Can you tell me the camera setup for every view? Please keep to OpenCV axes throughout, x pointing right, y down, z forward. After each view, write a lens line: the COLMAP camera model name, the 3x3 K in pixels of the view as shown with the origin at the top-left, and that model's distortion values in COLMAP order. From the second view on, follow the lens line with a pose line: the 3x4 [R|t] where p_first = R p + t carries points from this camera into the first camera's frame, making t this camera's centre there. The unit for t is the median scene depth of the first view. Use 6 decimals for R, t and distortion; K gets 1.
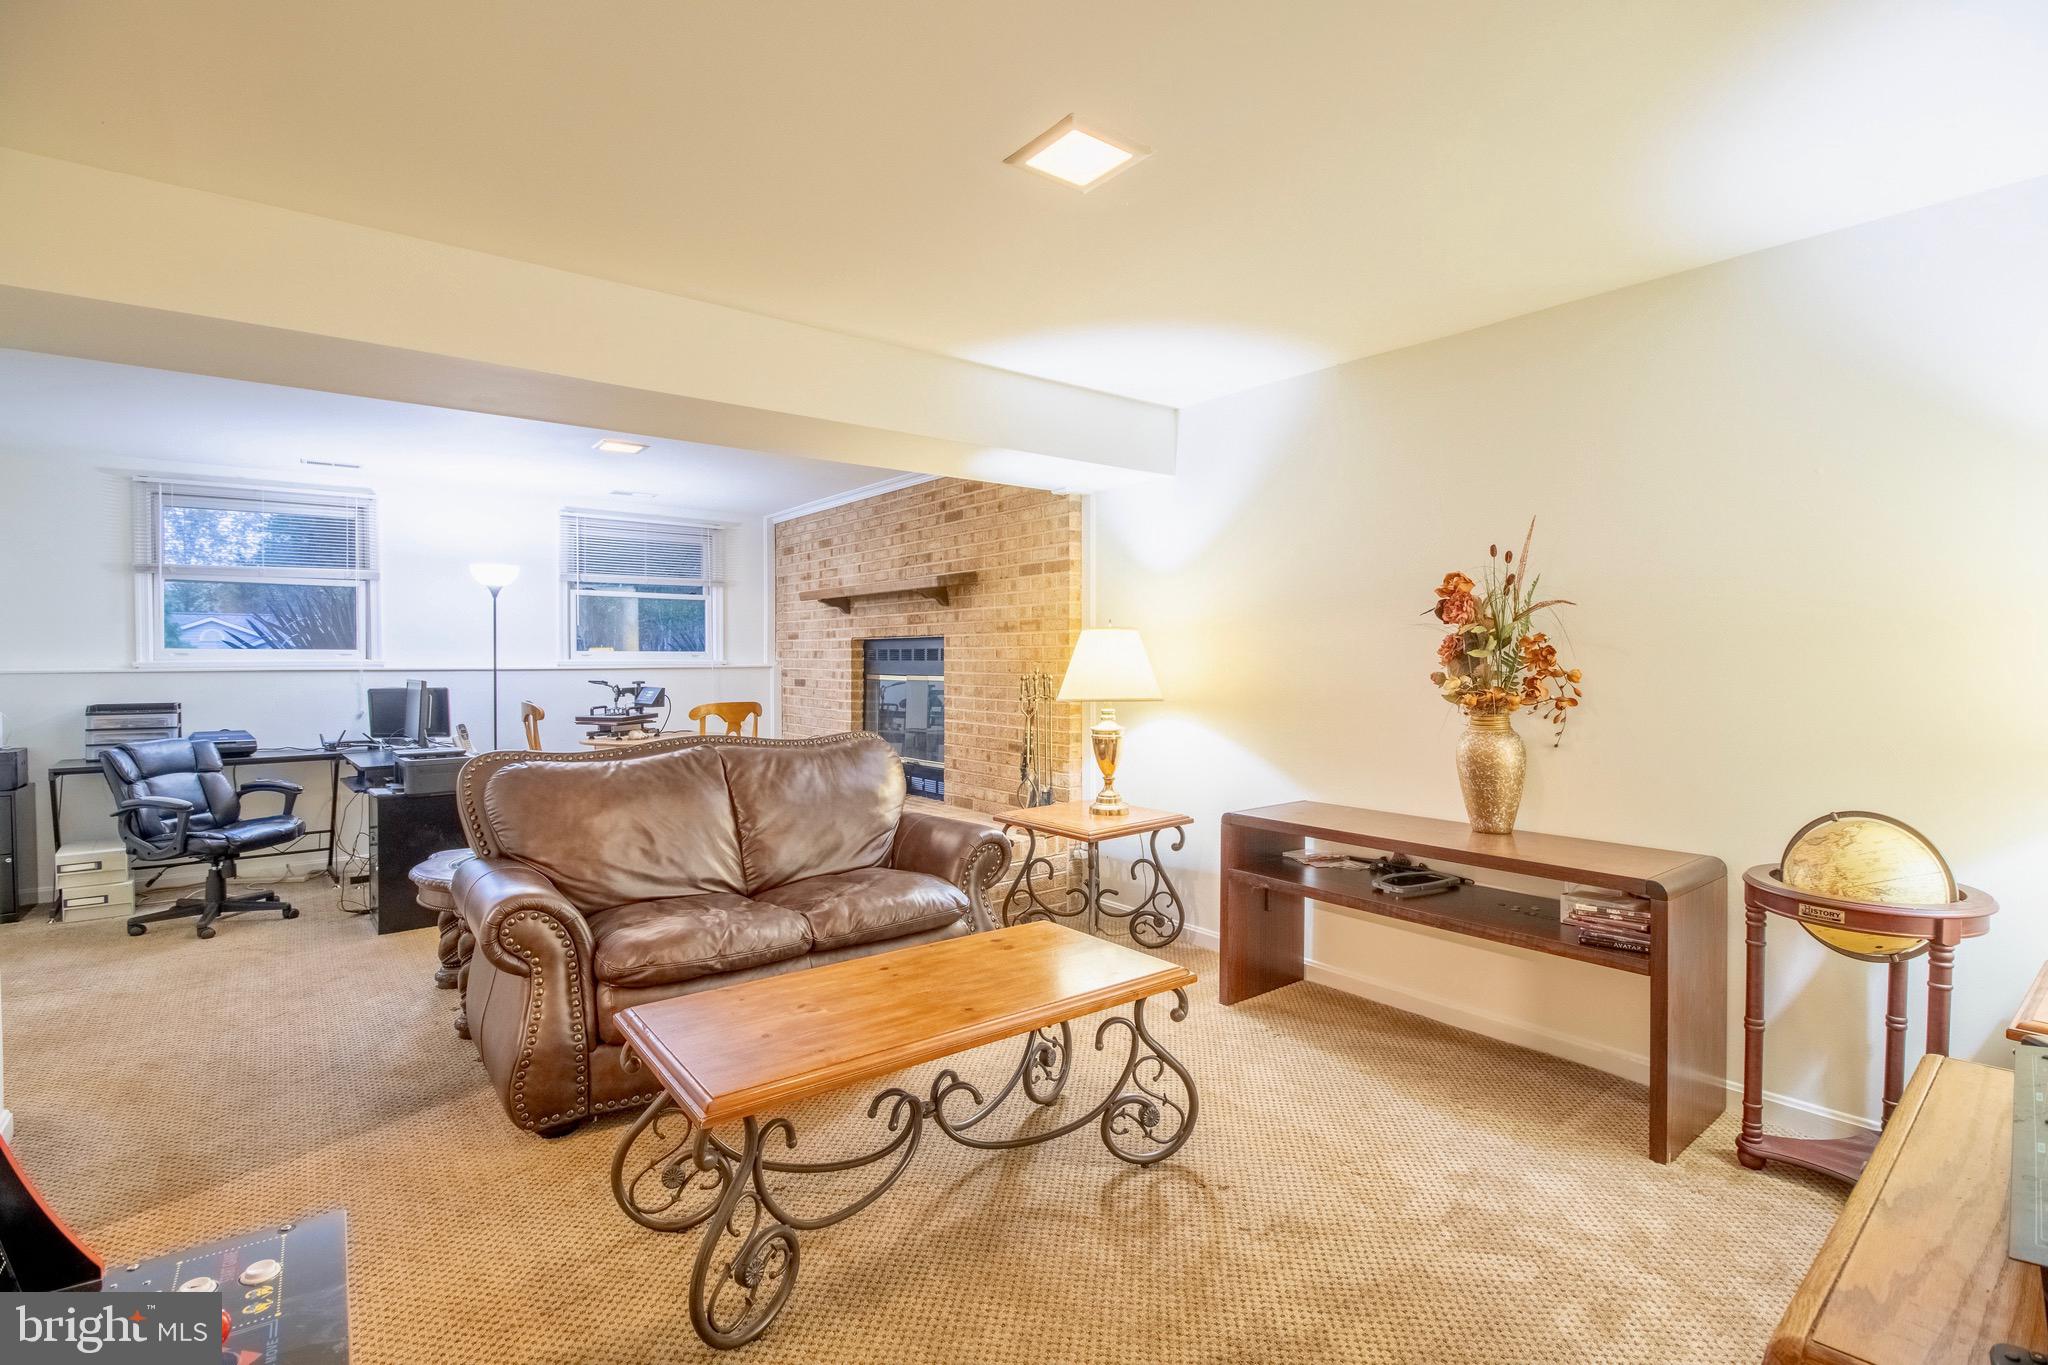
lens RADIAL K [[951.3, 0, 1029.6], [0, 951.3, 680.1], [0, 0, 1]] dist [-0.001487, -0.009253]
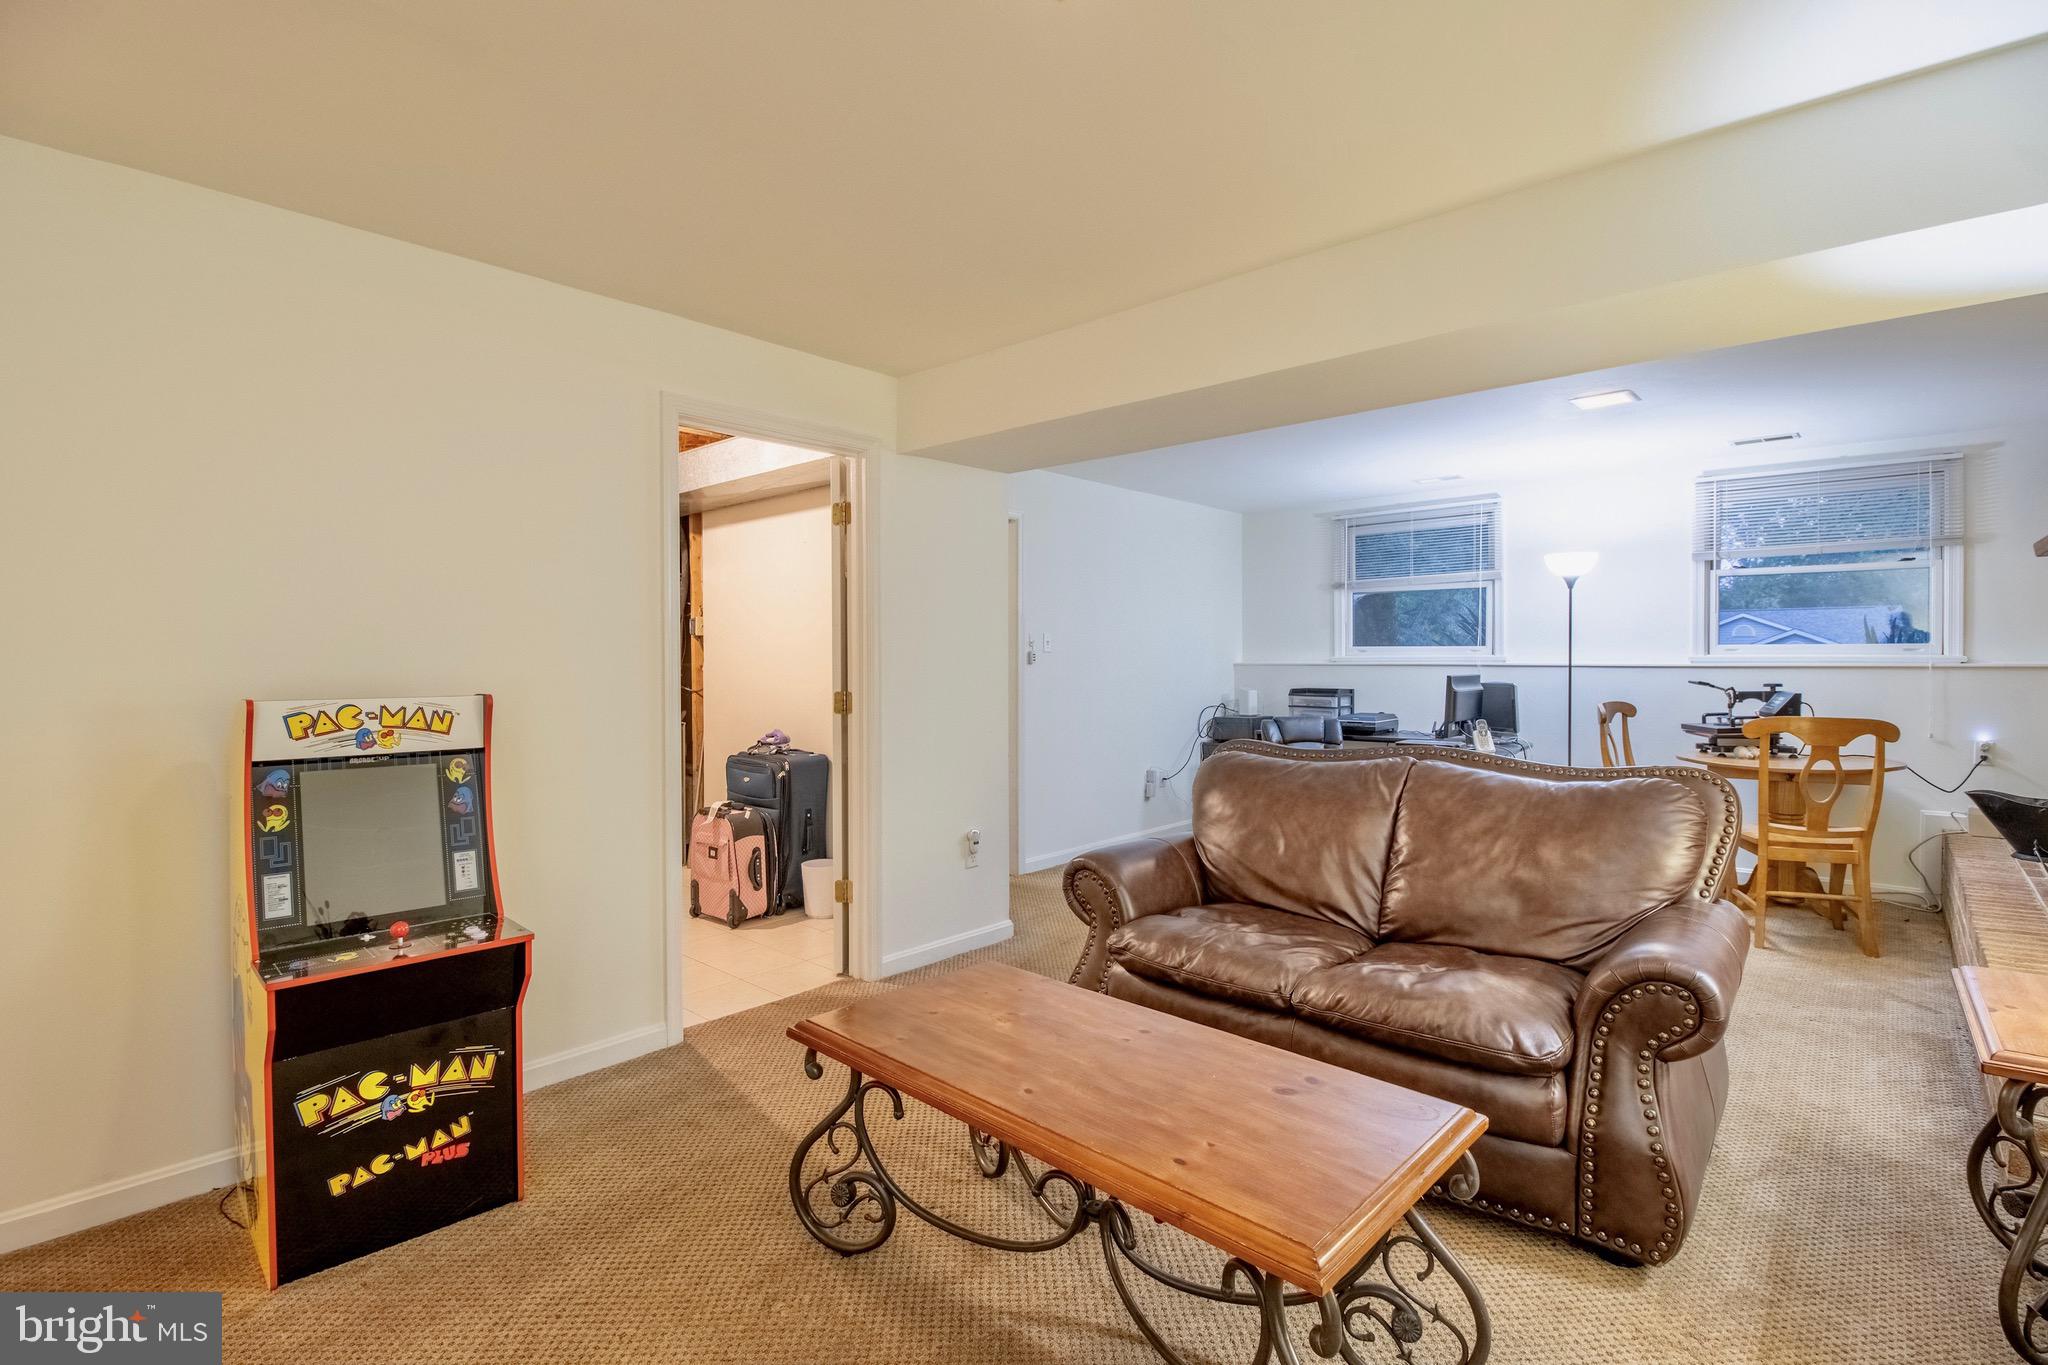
lens RADIAL K [[951.3, 0, 1019.3], [0, 951.3, 669.0], [0, 0, 1]] dist [-0.001487, -0.009253]
pose [[0.167998, 0.013468, -0.985695, 0.258989], [-0.020452, 0.999739, 0.010174, -0.006303], [0.985575, 0.018450, 0.168230, 0.306129]]
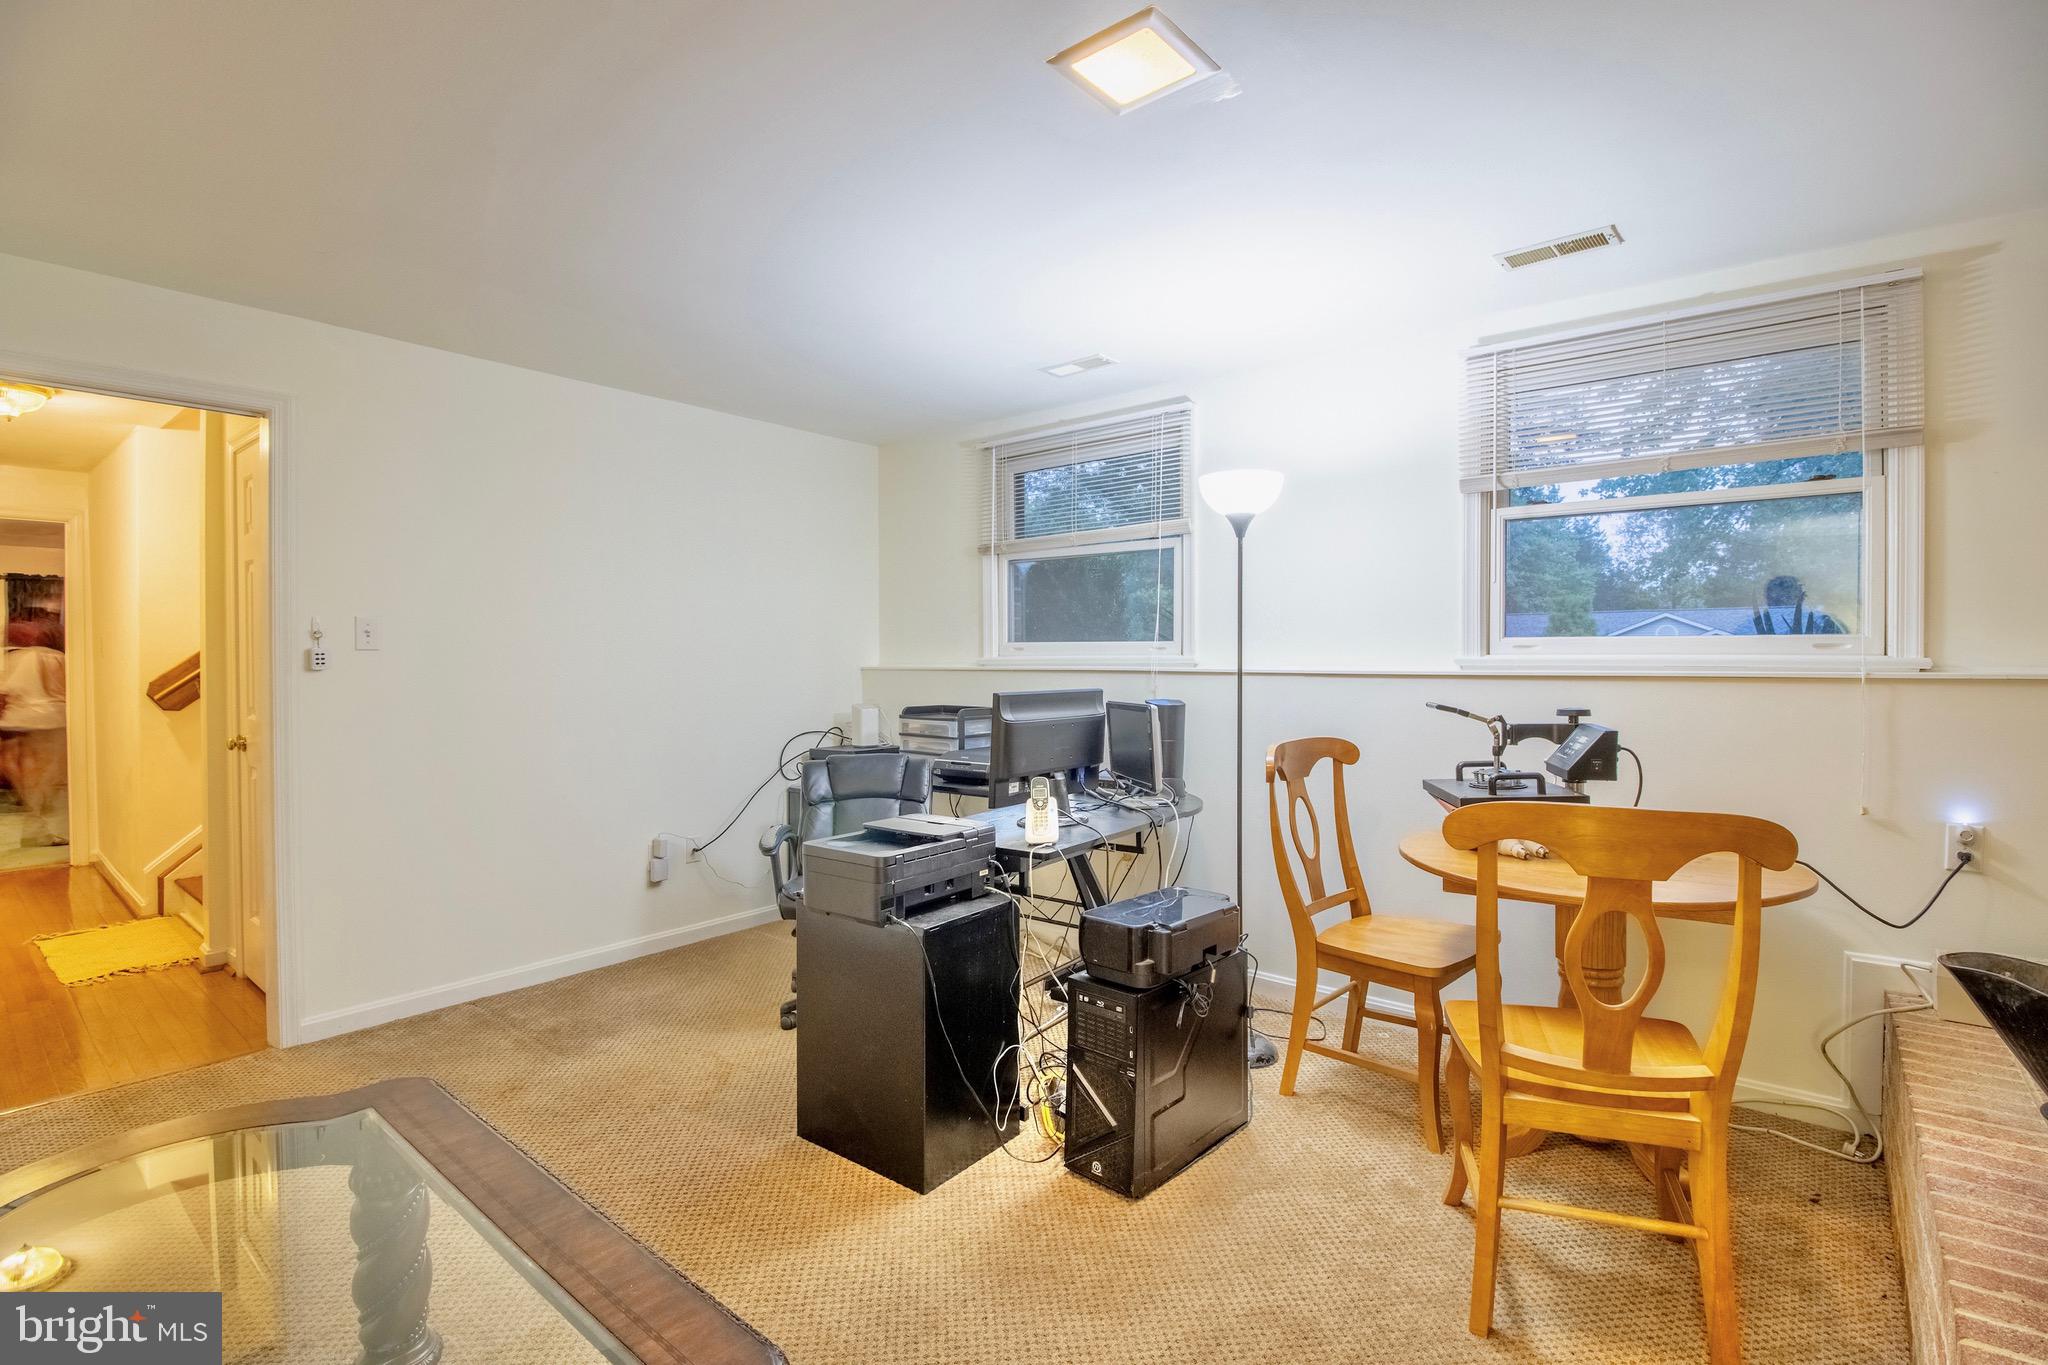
lens RADIAL K [[951.3, 0, 1013.7], [0, 951.3, 670.4], [0, 0, 1]] dist [-0.001487, -0.009253]
pose [[0.211449, 0.014771, -0.977277, -0.074256], [-0.020707, 0.999729, 0.010630, -0.016082], [0.977170, 0.017988, 0.211698, 0.752136]]
